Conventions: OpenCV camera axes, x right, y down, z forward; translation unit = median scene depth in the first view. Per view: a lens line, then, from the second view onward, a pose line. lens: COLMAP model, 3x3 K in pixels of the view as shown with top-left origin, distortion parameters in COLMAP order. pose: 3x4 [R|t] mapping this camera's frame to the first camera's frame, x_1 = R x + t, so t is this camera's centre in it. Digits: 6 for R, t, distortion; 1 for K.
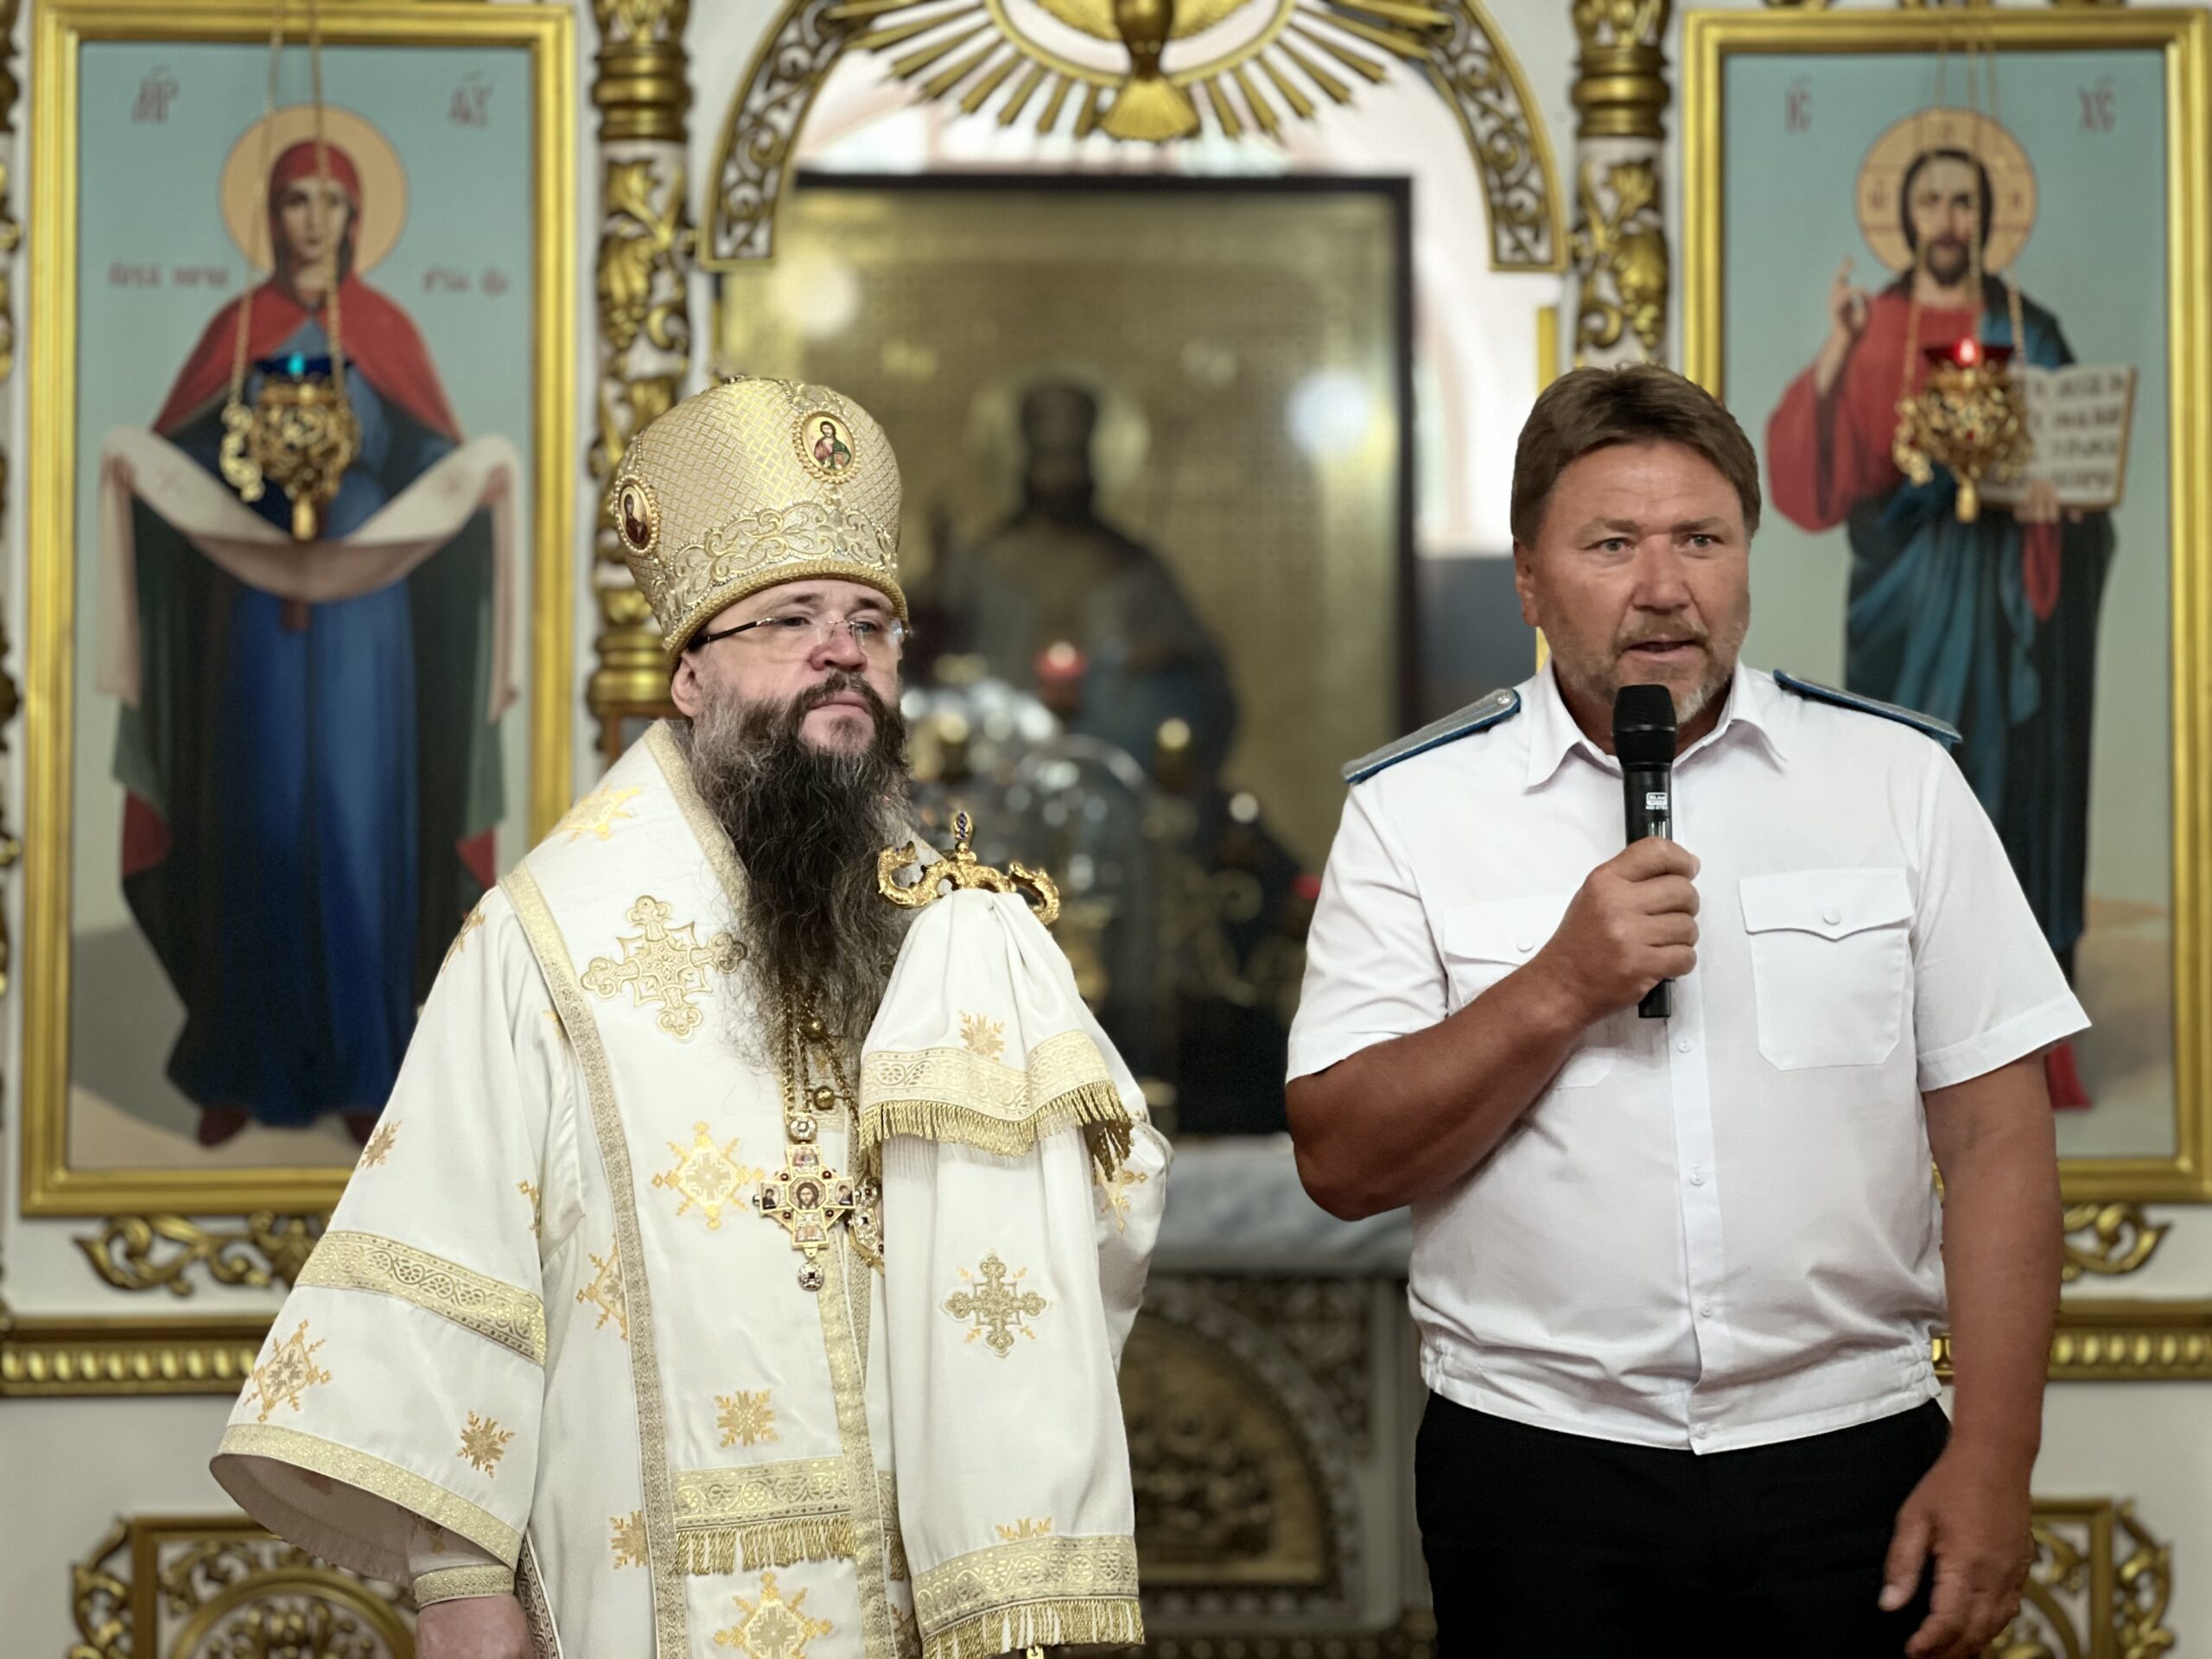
lens RADIAL K [[4981.7, 0, 1106.0], [0, 4981.7, 829.5], [0, 0, 1]] dist [0.026172, 0.170709]
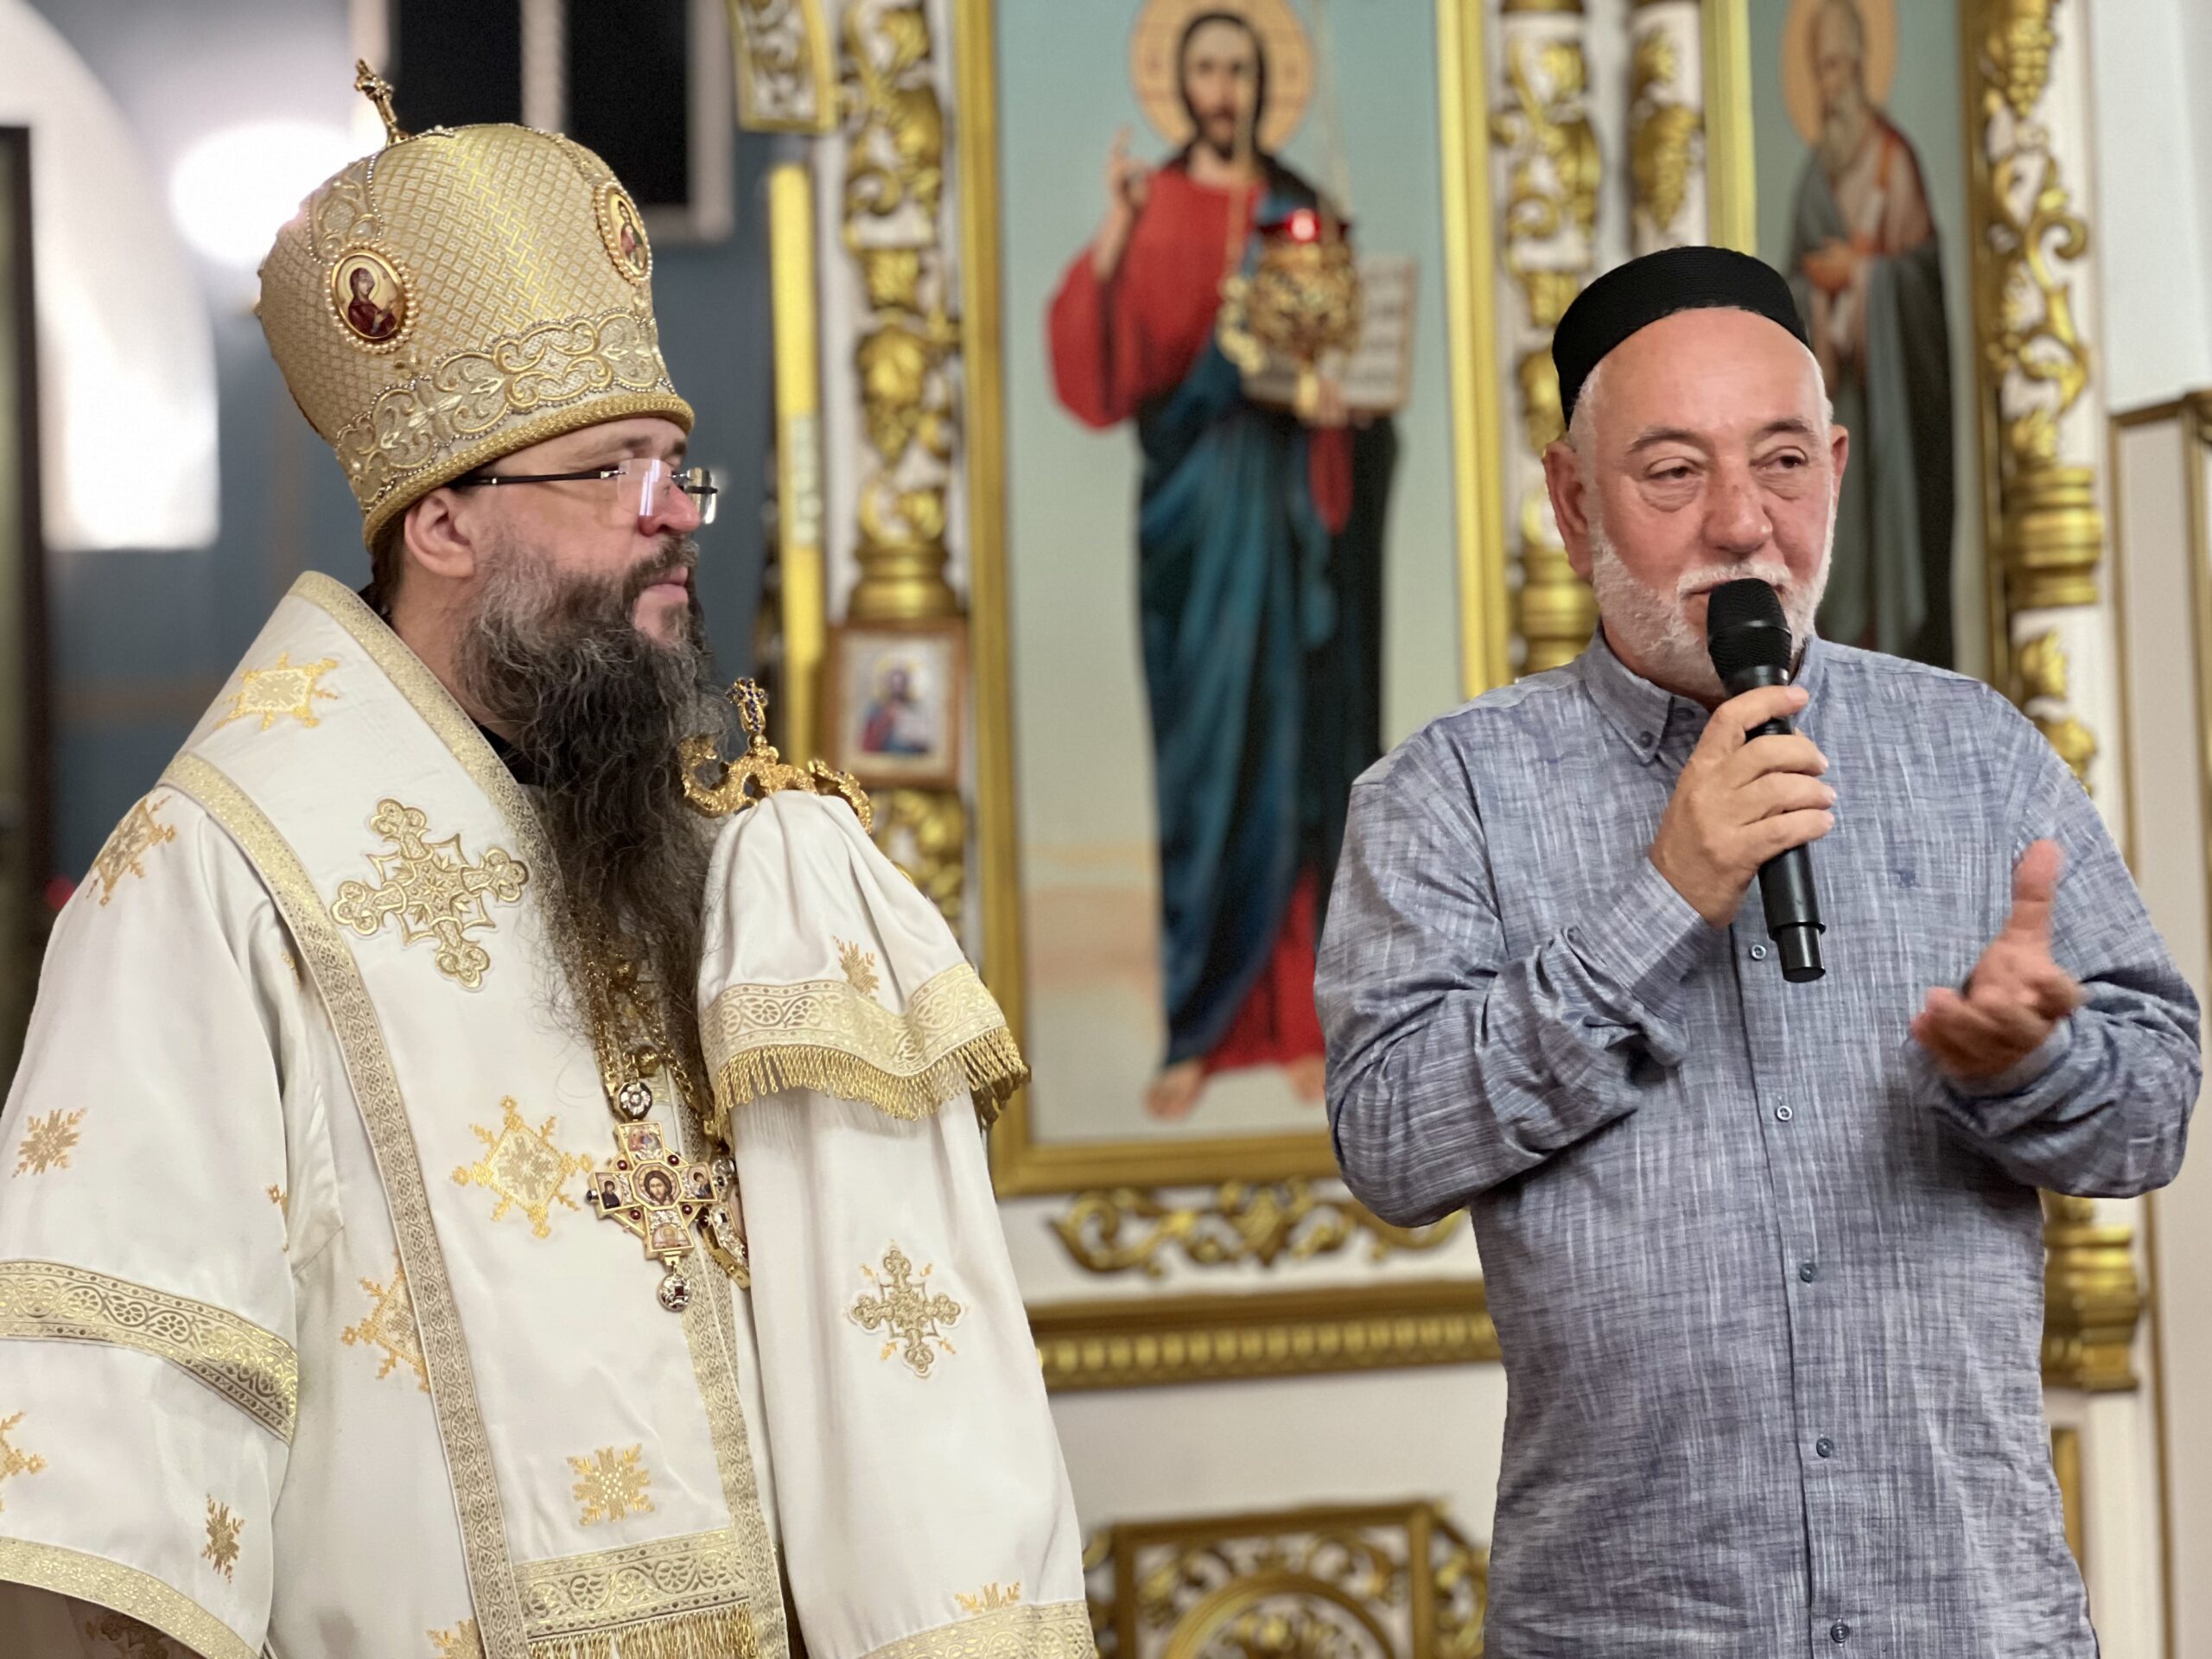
lens RADIAL K [[4896.7, 0, 1106.7], [0, 4896.7, 736.9], [0, 0, 1]] dist [0.016661, -3.686410]
pose [[0.918070, -0.008178, 0.396335, -0.288676], [0.020893, 0.999396, -0.027776, 0.026898], [-0.395868, 0.033781, 0.917686, 0.286204]]
